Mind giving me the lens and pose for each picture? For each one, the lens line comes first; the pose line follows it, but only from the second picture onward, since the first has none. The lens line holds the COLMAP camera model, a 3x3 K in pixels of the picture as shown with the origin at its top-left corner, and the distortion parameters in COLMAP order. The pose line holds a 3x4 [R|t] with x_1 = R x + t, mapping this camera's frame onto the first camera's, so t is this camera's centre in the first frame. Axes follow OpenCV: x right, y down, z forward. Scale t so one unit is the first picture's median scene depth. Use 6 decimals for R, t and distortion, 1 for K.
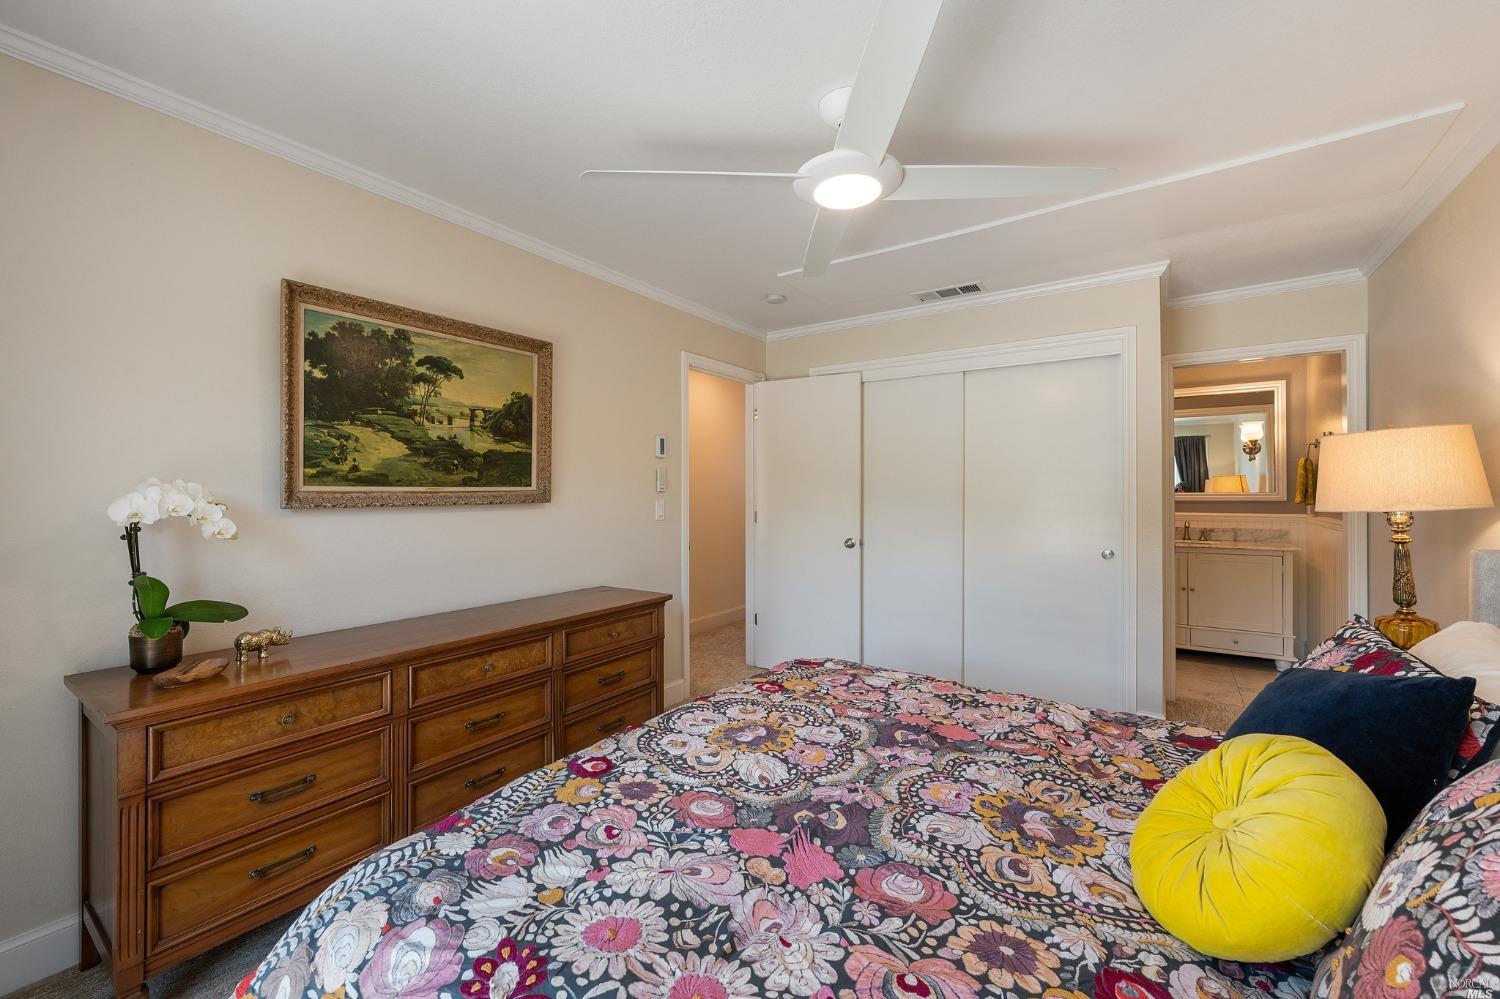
lens RADIAL K [[601.1, 0, 753.4], [0, 601.1, 486.8], [0, 0, 1]] dist [0.001306, -0.000110]
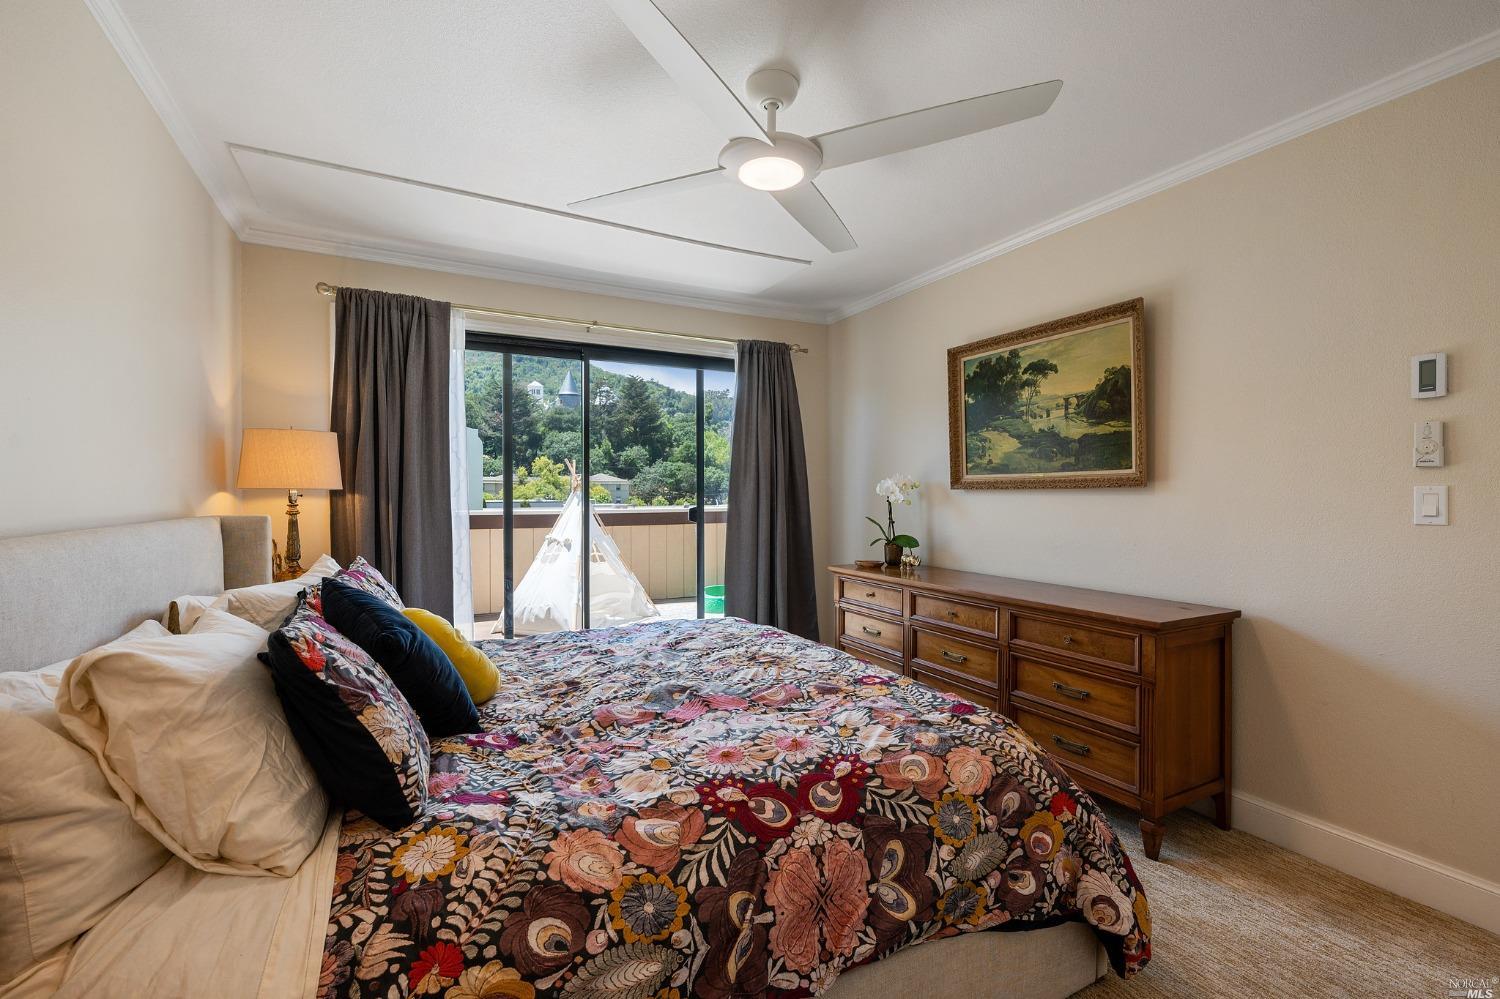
lens RADIAL K [[634.0, 0, 742.6], [0, 634.0, 497.1], [0, 0, 1]] dist [0.000933, 0.000671]
pose [[-0.468802, 0.014434, -0.883185, 0.836204], [0.015532, 0.999847, 0.008096, 0.028565], [0.883167, -0.009923, -0.468955, 1.079450]]
